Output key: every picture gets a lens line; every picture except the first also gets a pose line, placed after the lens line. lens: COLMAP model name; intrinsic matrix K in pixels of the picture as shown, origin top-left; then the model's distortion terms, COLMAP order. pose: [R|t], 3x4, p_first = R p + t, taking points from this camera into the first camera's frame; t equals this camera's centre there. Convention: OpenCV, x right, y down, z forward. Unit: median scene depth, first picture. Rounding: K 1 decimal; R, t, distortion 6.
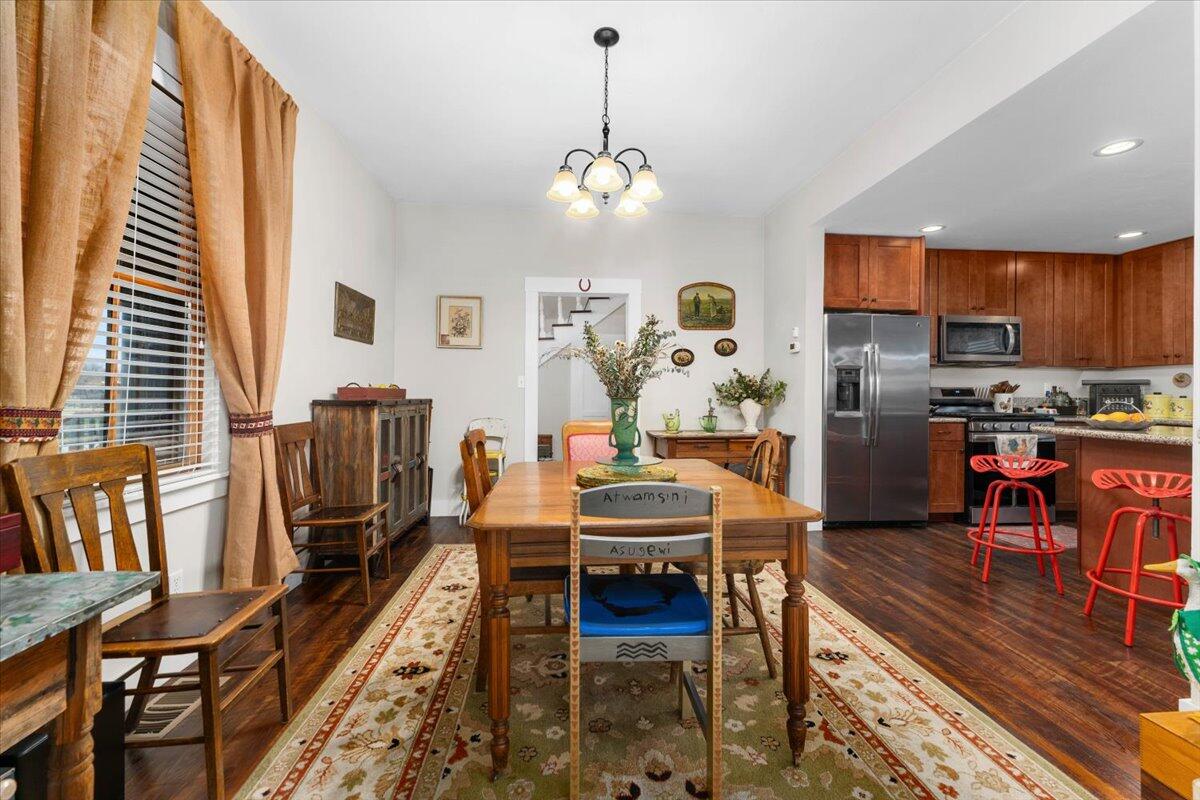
lens RADIAL K [[484.7, 0, 595.1], [0, 484.7, 396.6], [0, 0, 1]] dist [0.000441, -0.000026]
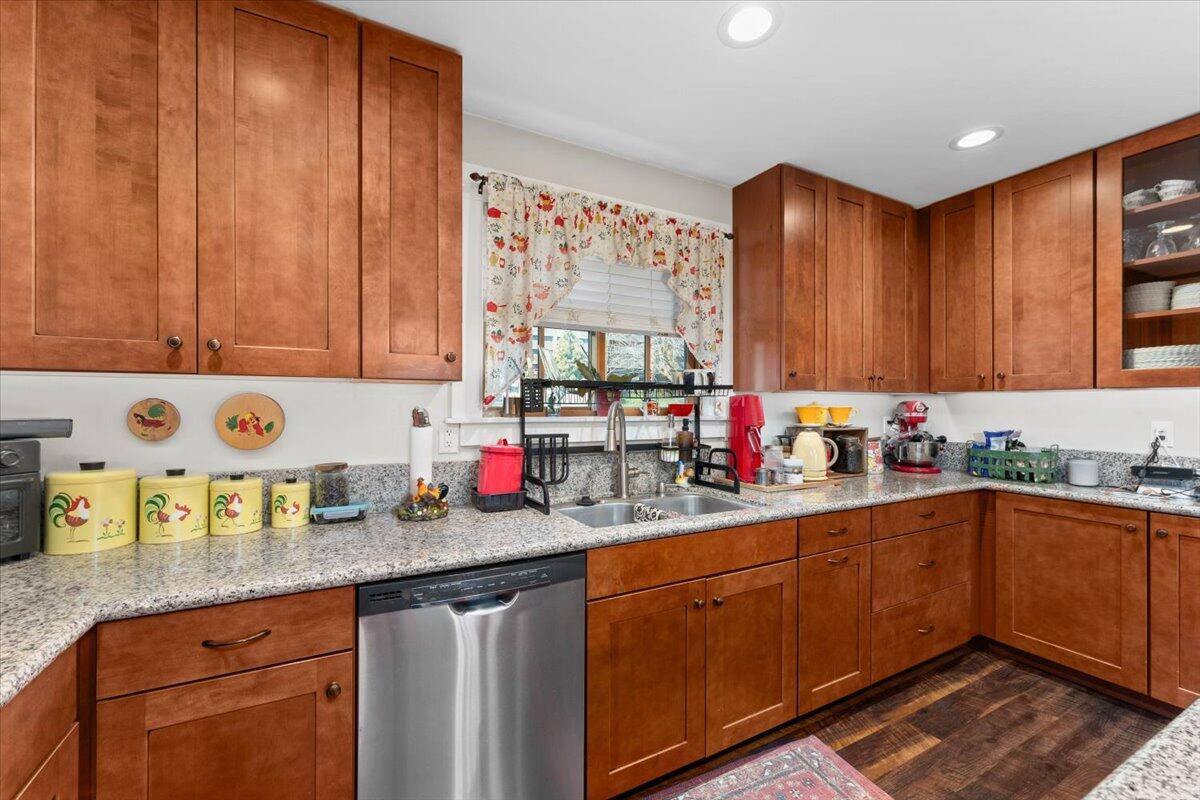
lens RADIAL K [[508.9, 0, 605.8], [0, 508.9, 404.9], [0, 0, 1]] dist [-0.001724, 0.000058]
pose [[-0.403209, -0.004260, 0.915098, 0.823690], [0.005043, 0.999964, 0.006877, -0.048316], [-0.915094, 0.007388, -0.403173, 0.920812]]
